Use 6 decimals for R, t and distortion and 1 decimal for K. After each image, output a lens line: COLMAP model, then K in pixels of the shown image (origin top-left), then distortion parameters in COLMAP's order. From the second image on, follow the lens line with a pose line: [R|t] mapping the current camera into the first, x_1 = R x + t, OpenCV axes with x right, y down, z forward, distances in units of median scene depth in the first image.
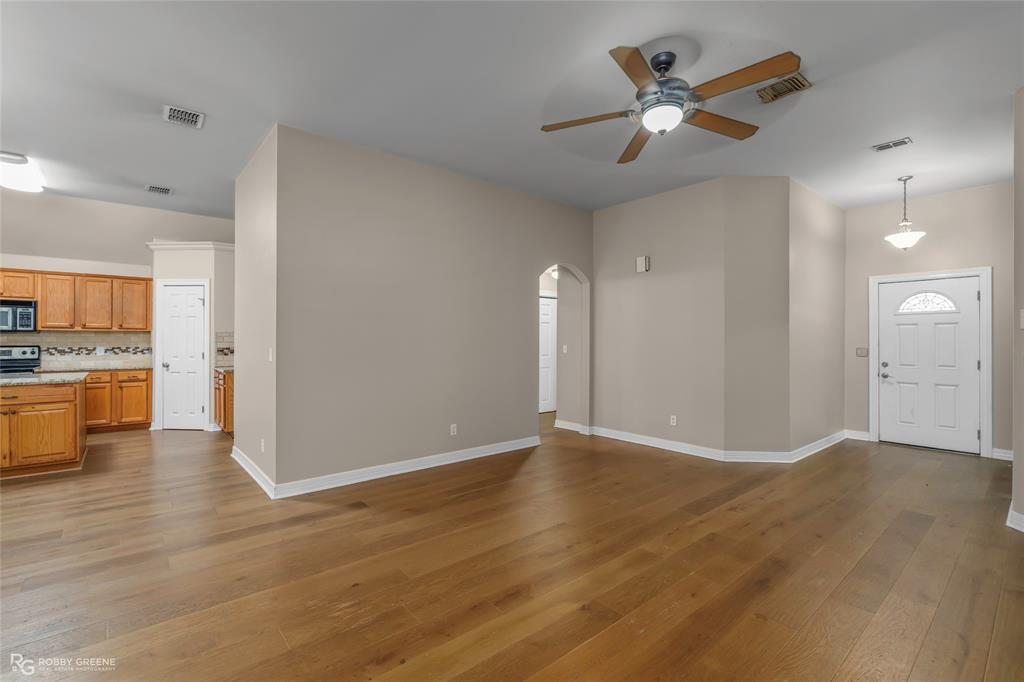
lens RADIAL K [[466.1, 0, 515.6], [0, 466.1, 336.8], [0, 0, 1]] dist [-0.002261, 0.000487]
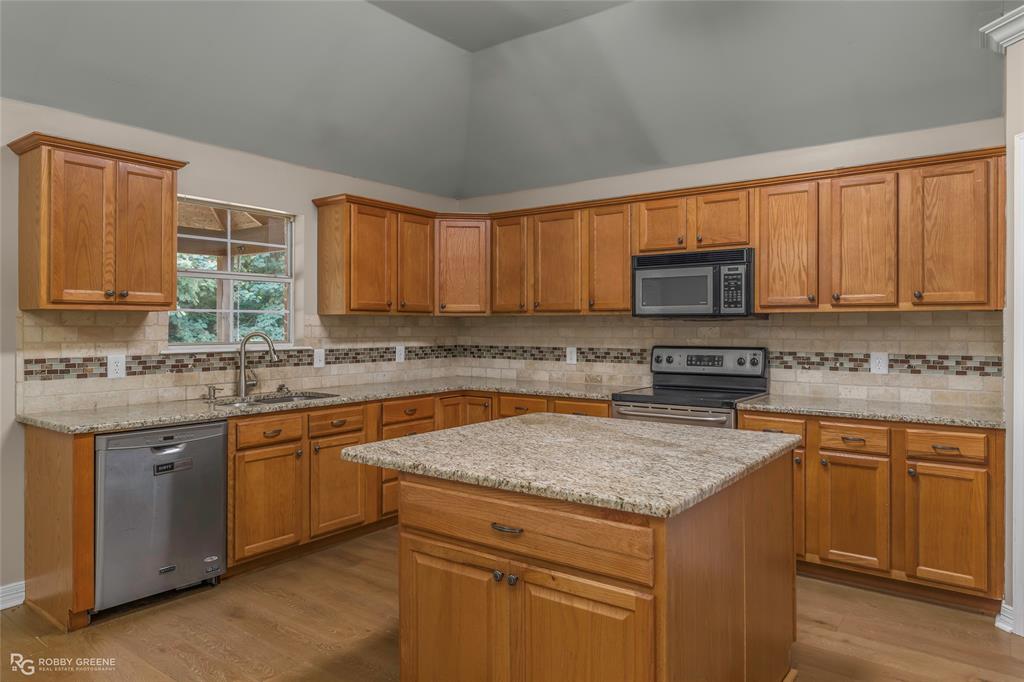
lens RADIAL K [[658.6, 0, 509.2], [0, 658.6, 325.6], [0, 0, 1]] dist [-0.014385, 0.009674]
pose [[0.221892, -0.005842, -0.975054, -0.448725], [0.005005, 0.999976, -0.004852, -0.000393], [0.975058, -0.003804, 0.221916, 0.611358]]
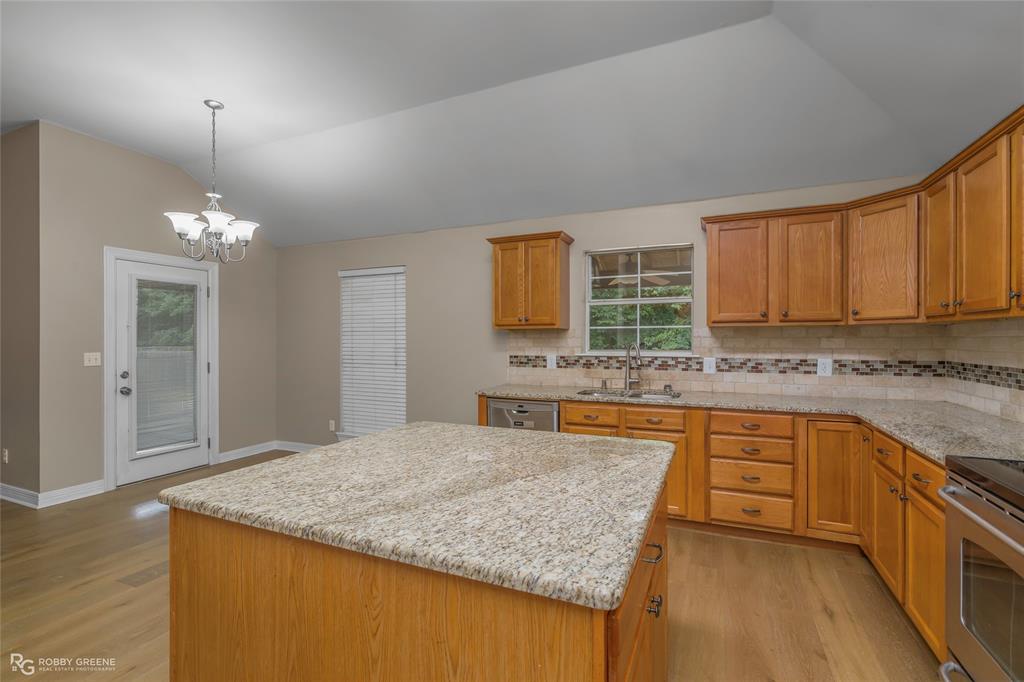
lens RADIAL K [[466.1, 0, 509.5], [0, 466.1, 335.8], [0, 0, 1]] dist [-0.002261, 0.000487]
pose [[-0.898756, -0.001644, -0.438446, -0.722137], [0.002298, 0.999962, -0.008460, -0.001827], [0.438443, -0.008611, -0.898718, 0.981272]]
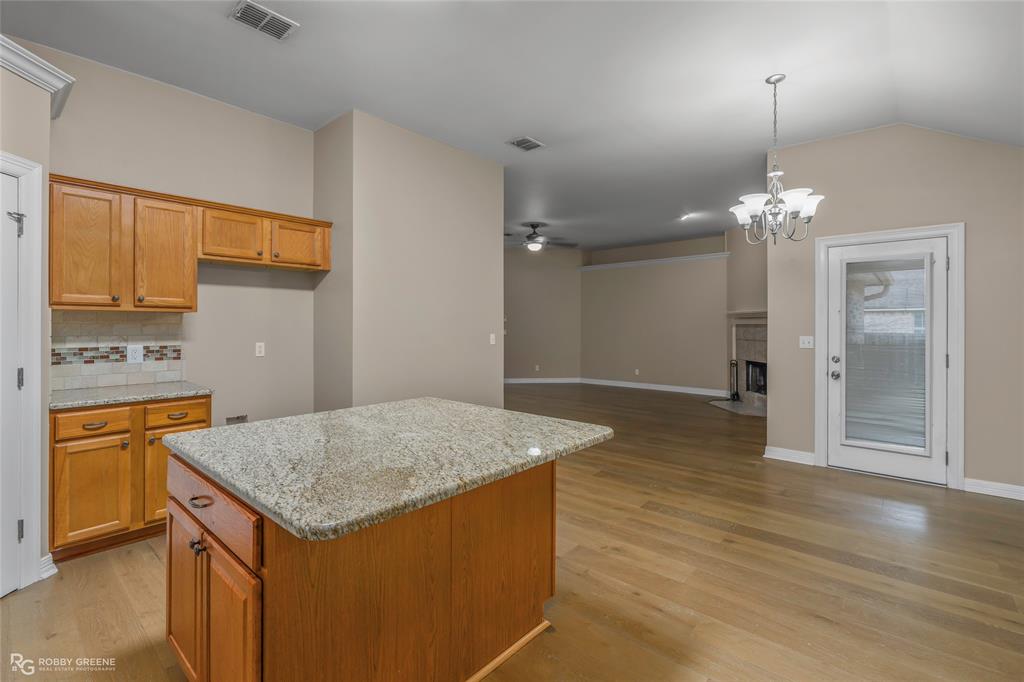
lens RADIAL K [[466.1, 0, 516.0], [0, 466.1, 324.4], [0, 0, 1]] dist [-0.002261, 0.000487]
pose [[-0.151901, -0.001632, 0.988394, -1.117674], [-0.004868, 0.999988, 0.000903, -0.001901], [-0.988384, -0.004675, -0.151907, 0.706329]]
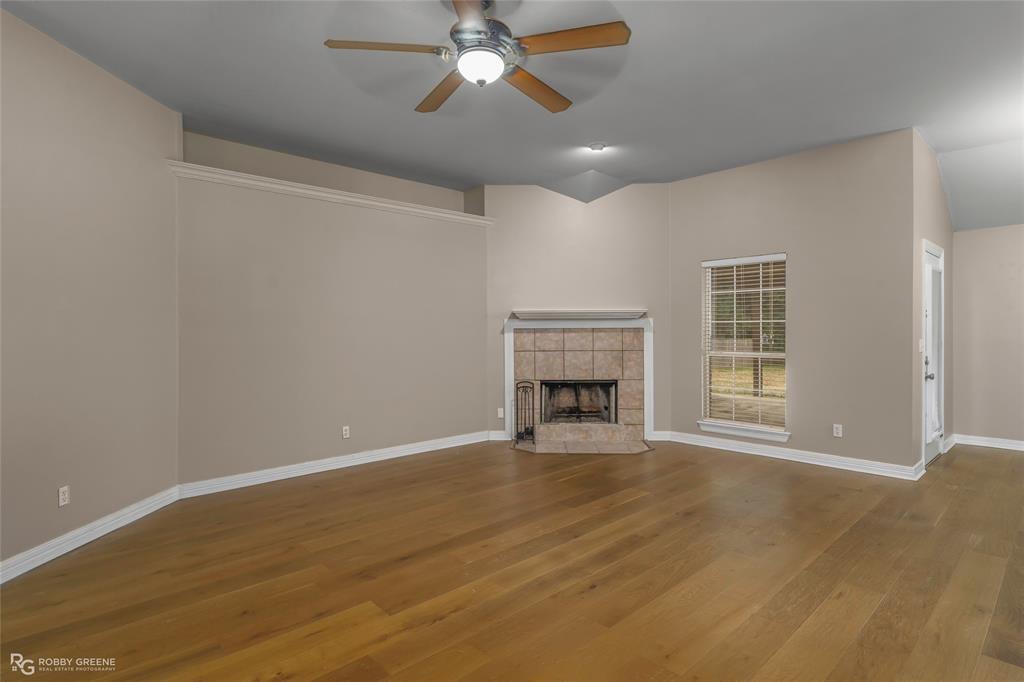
lens RADIAL K [[517.5, 0, 514.9], [0, 517.5, 332.8], [0, 0, 1]] dist [-0.004794, -0.002887]
pose [[-0.998852, 0.004347, -0.047715, 0.136787], [0.004206, 0.999986, 0.003052, 0.001429], [0.047728, 0.002847, -0.998856, 0.880972]]
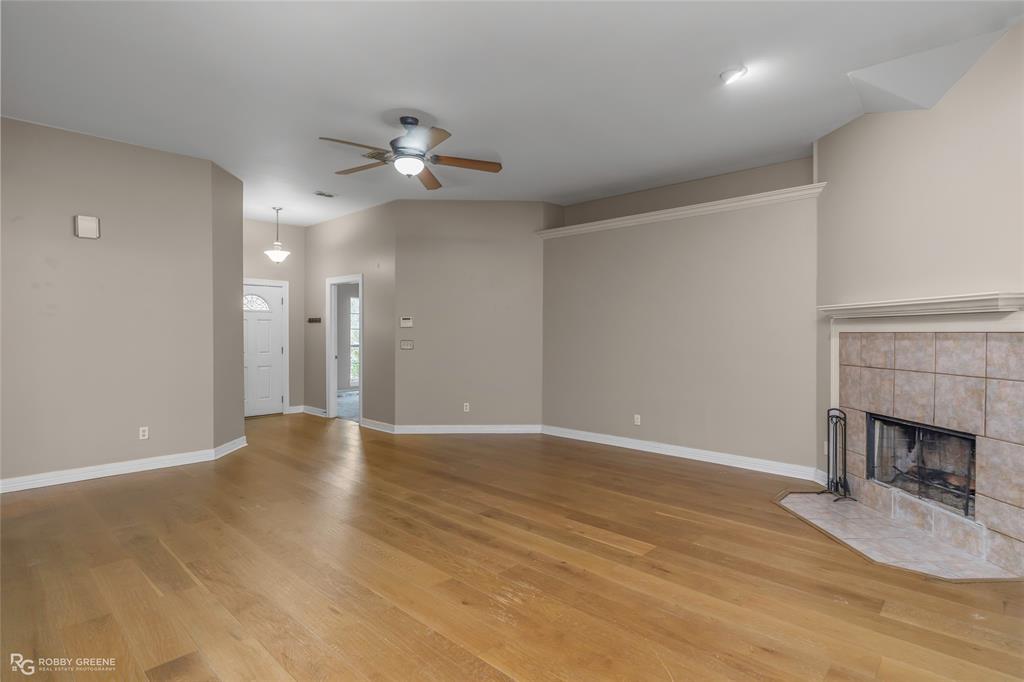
lens RADIAL K [[517.5, 0, 519.4], [0, 517.5, 335.6], [0, 0, 1]] dist [-0.004794, -0.002887]
pose [[-0.133987, -0.007295, 0.990956, -0.535118], [-0.008599, 0.999944, 0.006198, 0.000240], [-0.990946, -0.007690, -0.134042, 0.407112]]
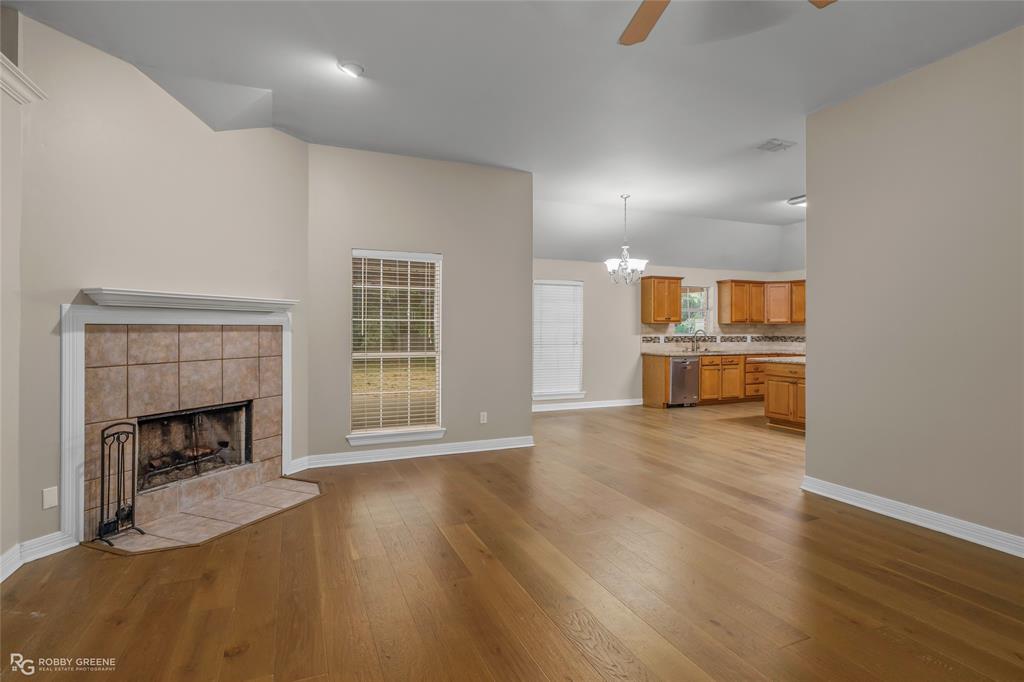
lens RADIAL K [[517.5, 0, 511.1], [0, 517.5, 328.6], [0, 0, 1]] dist [-0.004794, -0.002887]
pose [[-0.298313, -0.002011, -0.954466, 0.447668], [-0.000855, 0.999998, -0.001839, 0.001685], [0.954468, 0.000267, -0.298315, 0.438244]]
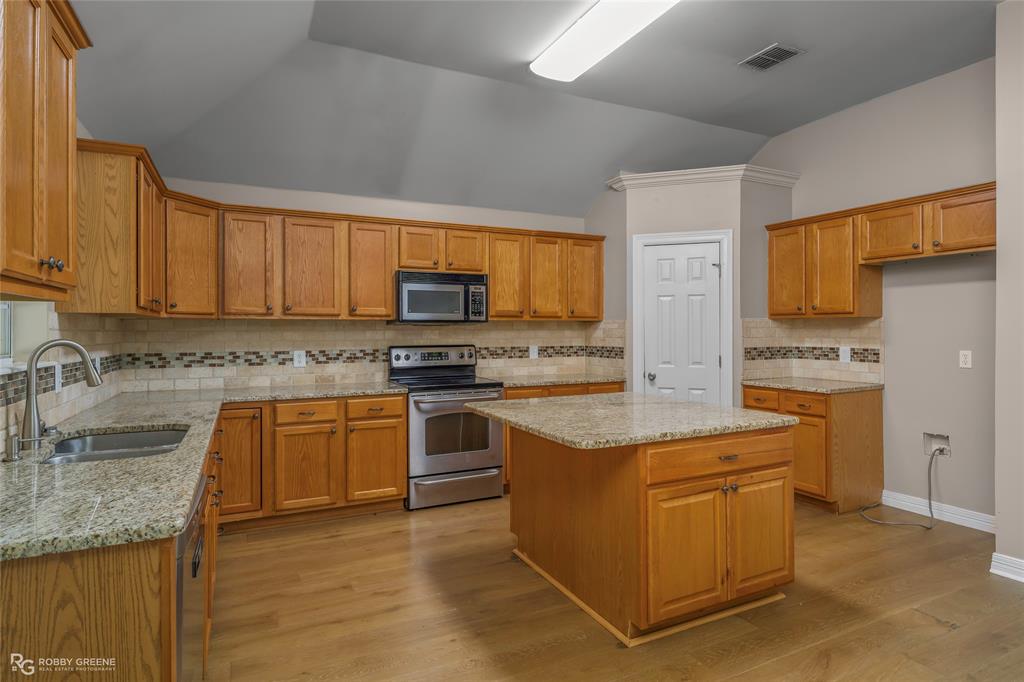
lens RADIAL K [[558.7, 0, 506.0], [0, 558.7, 332.0], [0, 0, 1]] dist [-0.007463, -0.000360]
pose [[0.967386, -0.005691, -0.253242, -0.785303], [0.007588, 0.999950, 0.006516, -0.003088], [0.253193, -0.008225, 0.967381, 0.258952]]
